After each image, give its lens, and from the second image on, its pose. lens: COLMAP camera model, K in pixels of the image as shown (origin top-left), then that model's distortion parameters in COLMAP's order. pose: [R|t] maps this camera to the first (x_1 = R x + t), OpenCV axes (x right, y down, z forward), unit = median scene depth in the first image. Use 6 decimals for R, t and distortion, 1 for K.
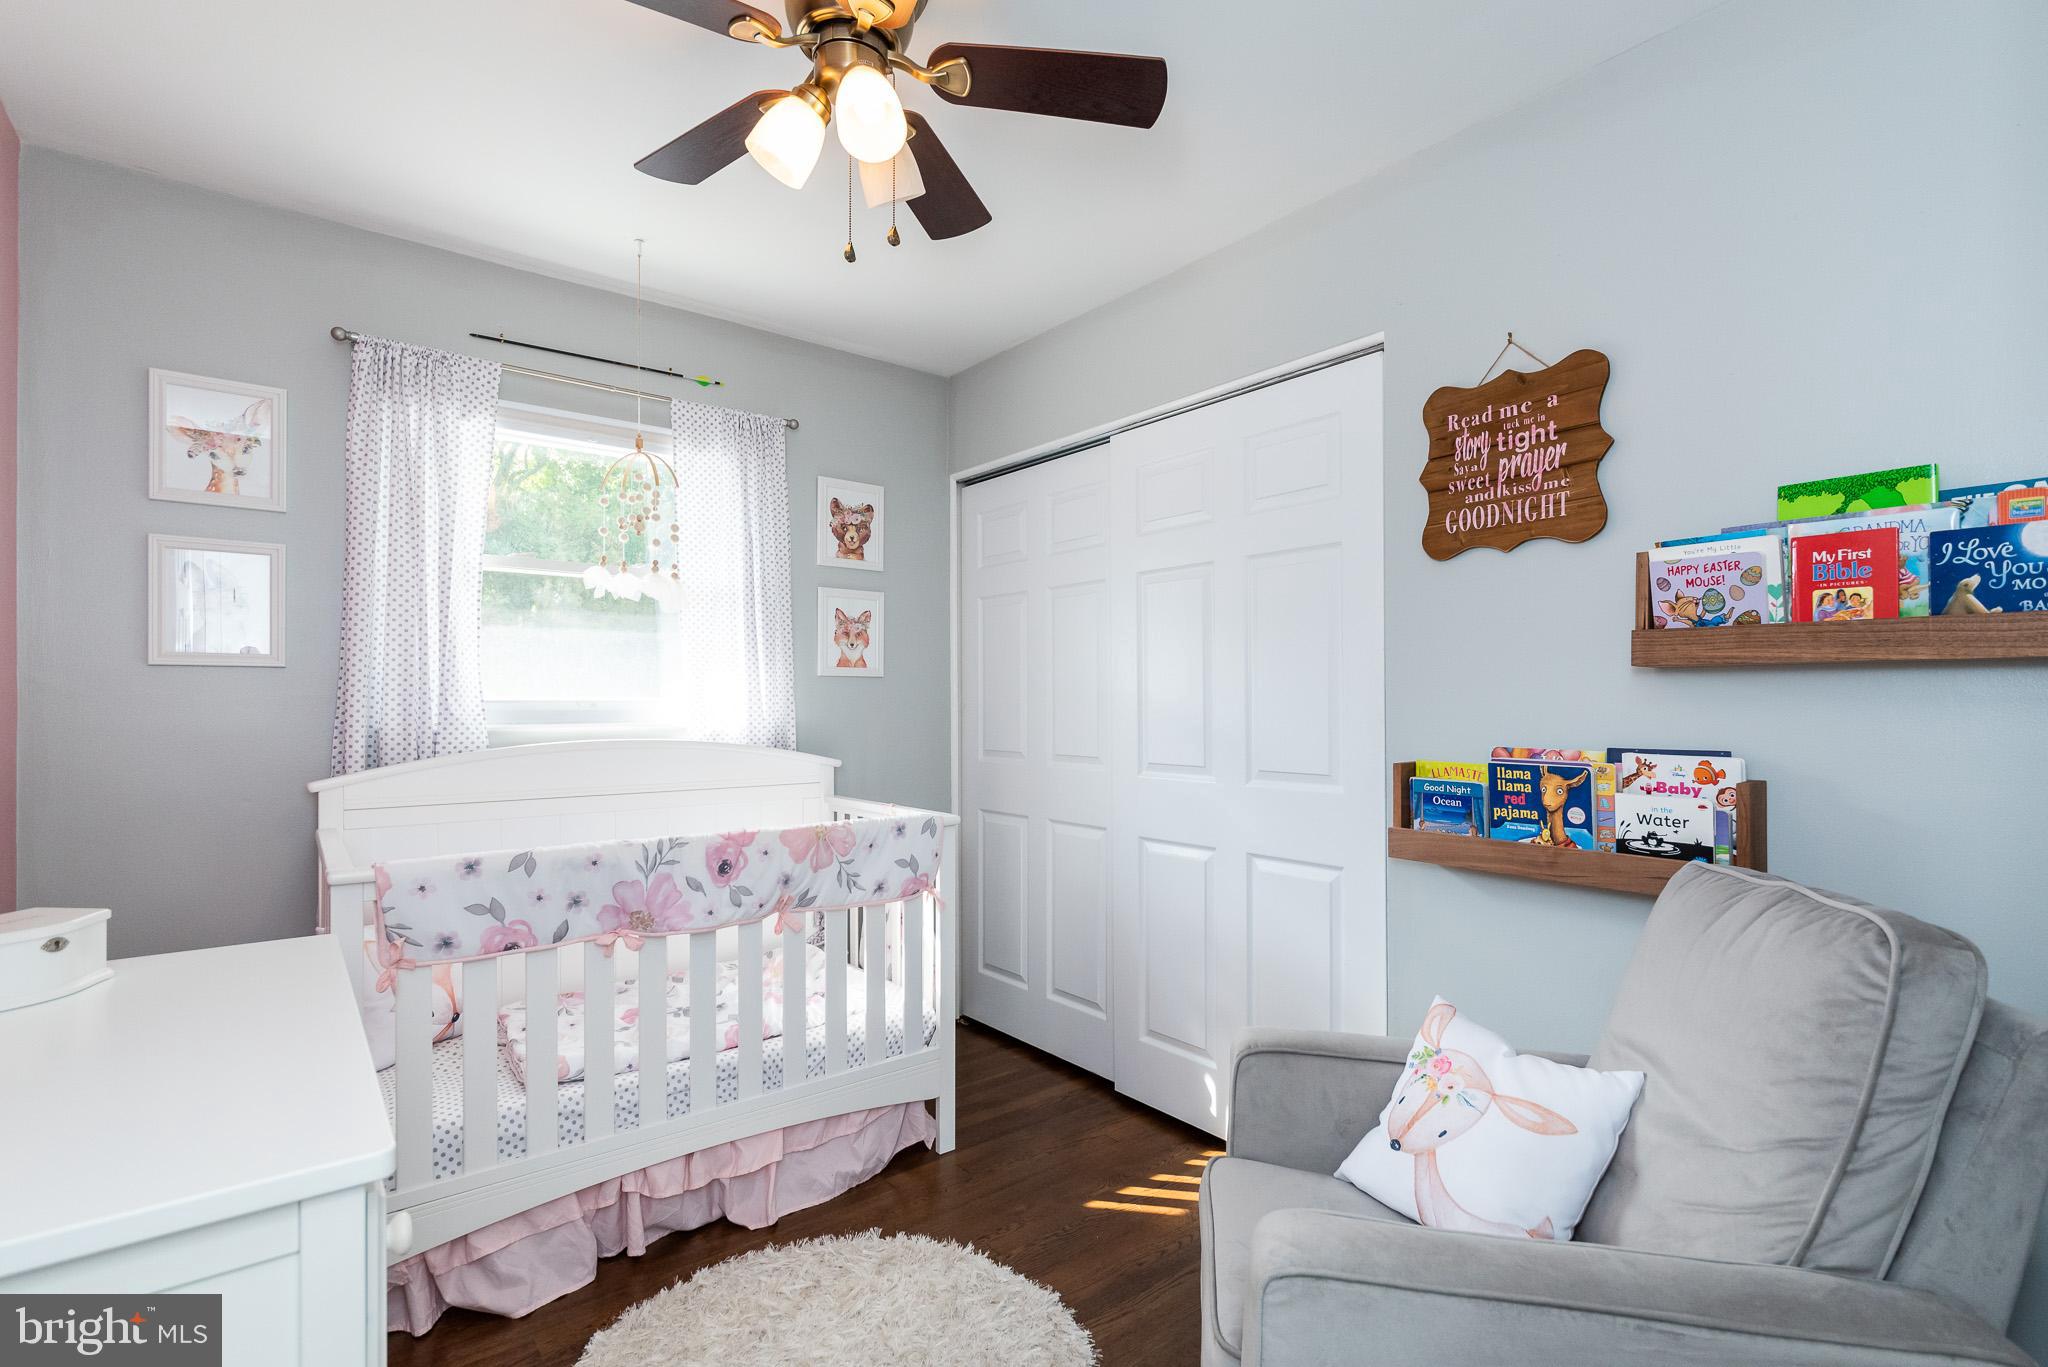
lens RADIAL K [[945.6, 0, 1044.5], [0, 945.6, 692.5], [0, 0, 1]] dist [-0.003835, -0.000433]
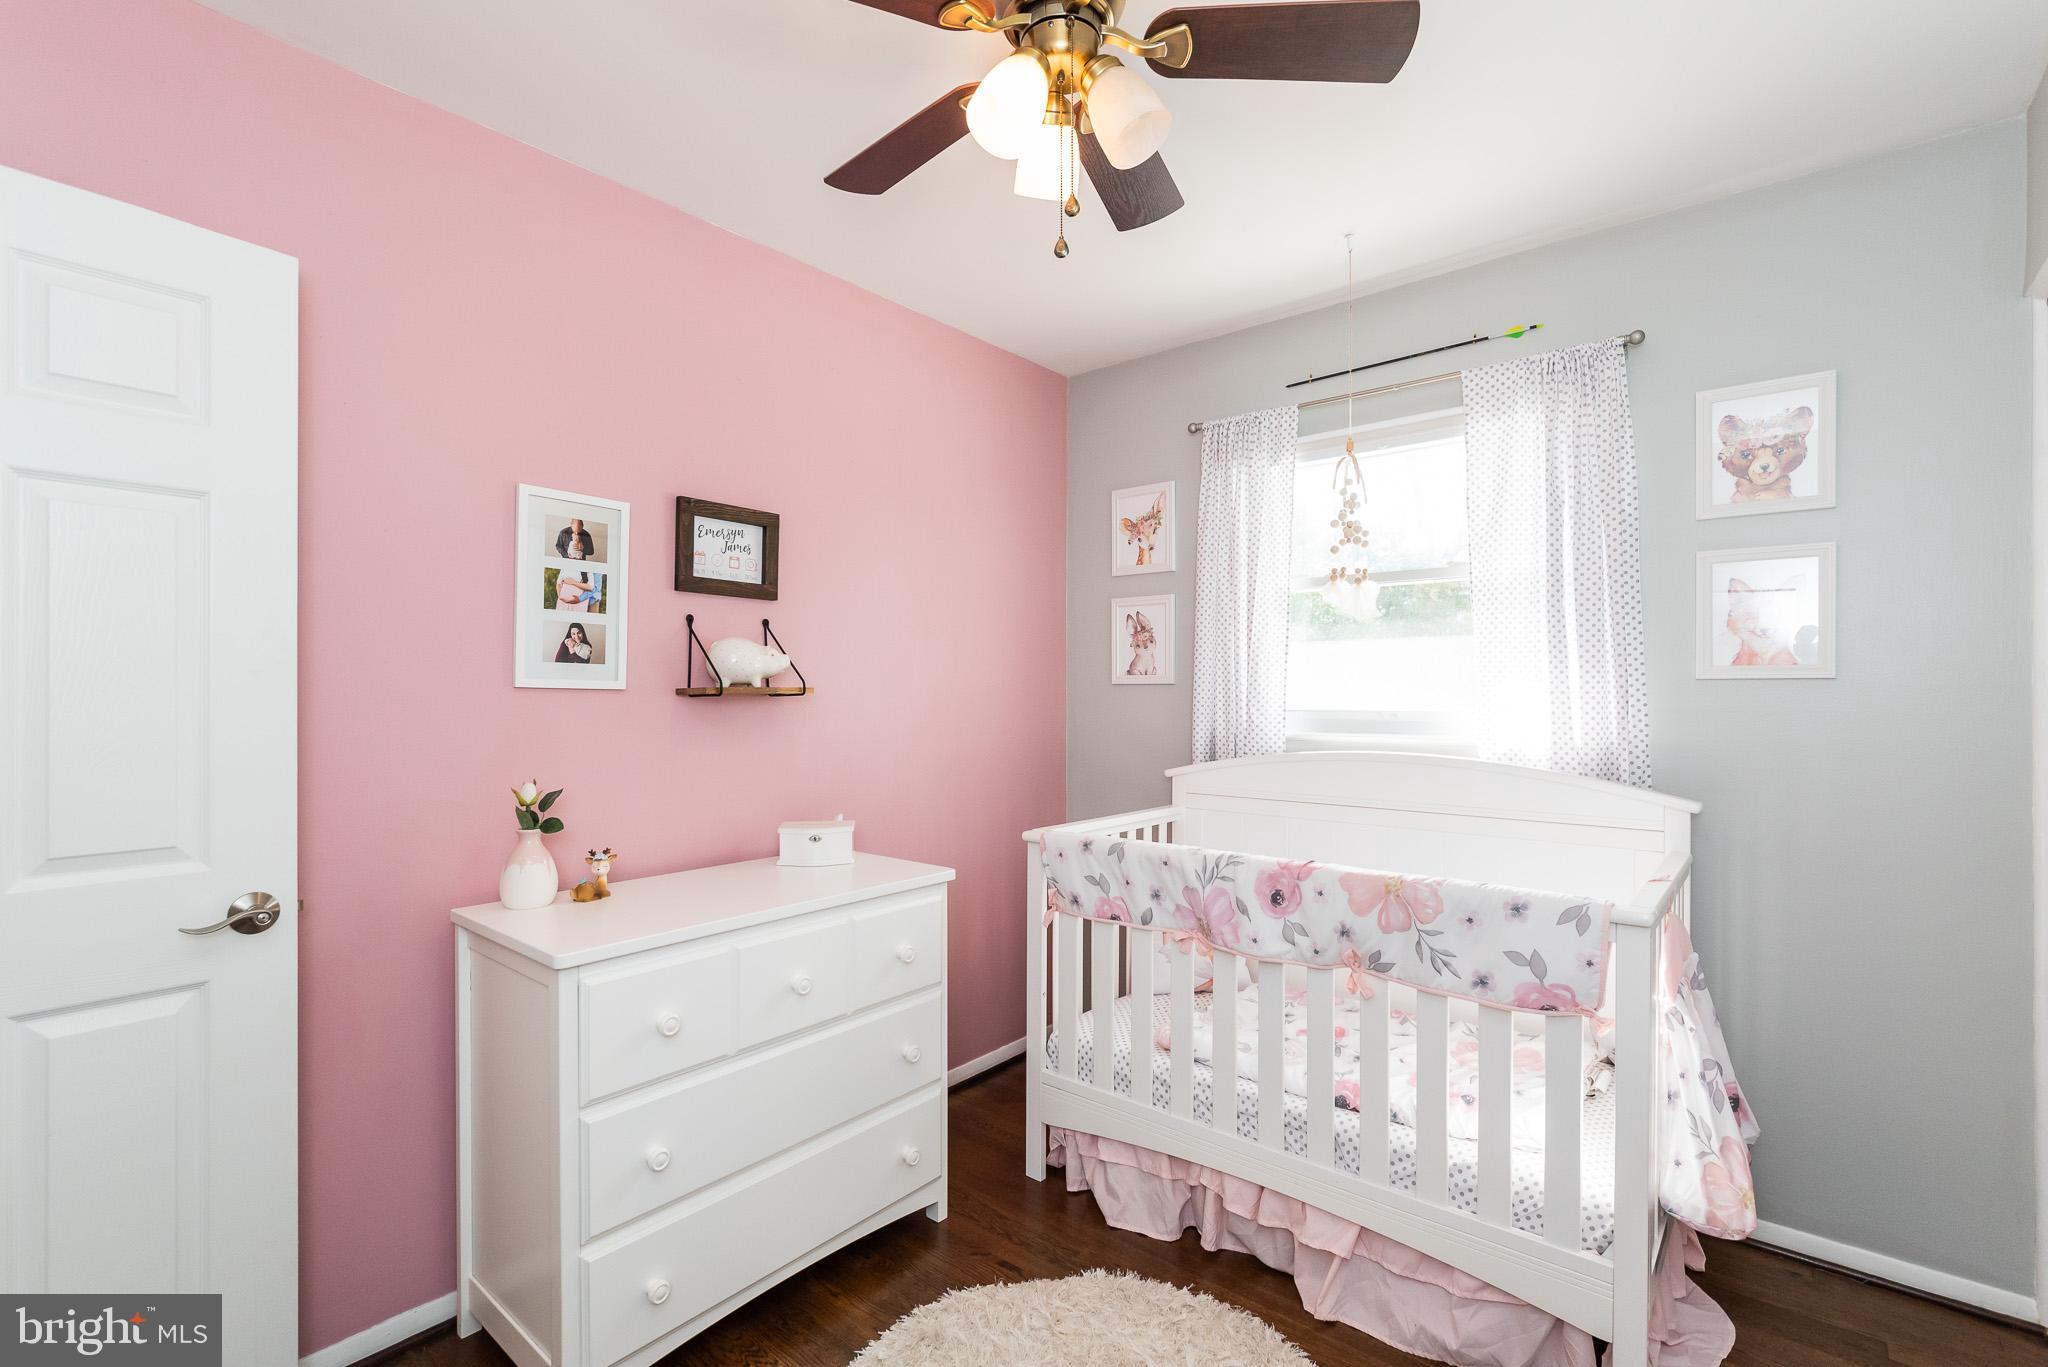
lens RADIAL K [[912.5, 0, 1030.5], [0, 912.5, 689.2], [0, 0, 1]] dist [-0.003242, -0.000354]
pose [[0.188191, -0.002299, -0.982130, 0.466541], [0.008996, 0.999959, -0.000617, -0.020614], [0.982091, -0.008719, 0.188204, 0.556162]]
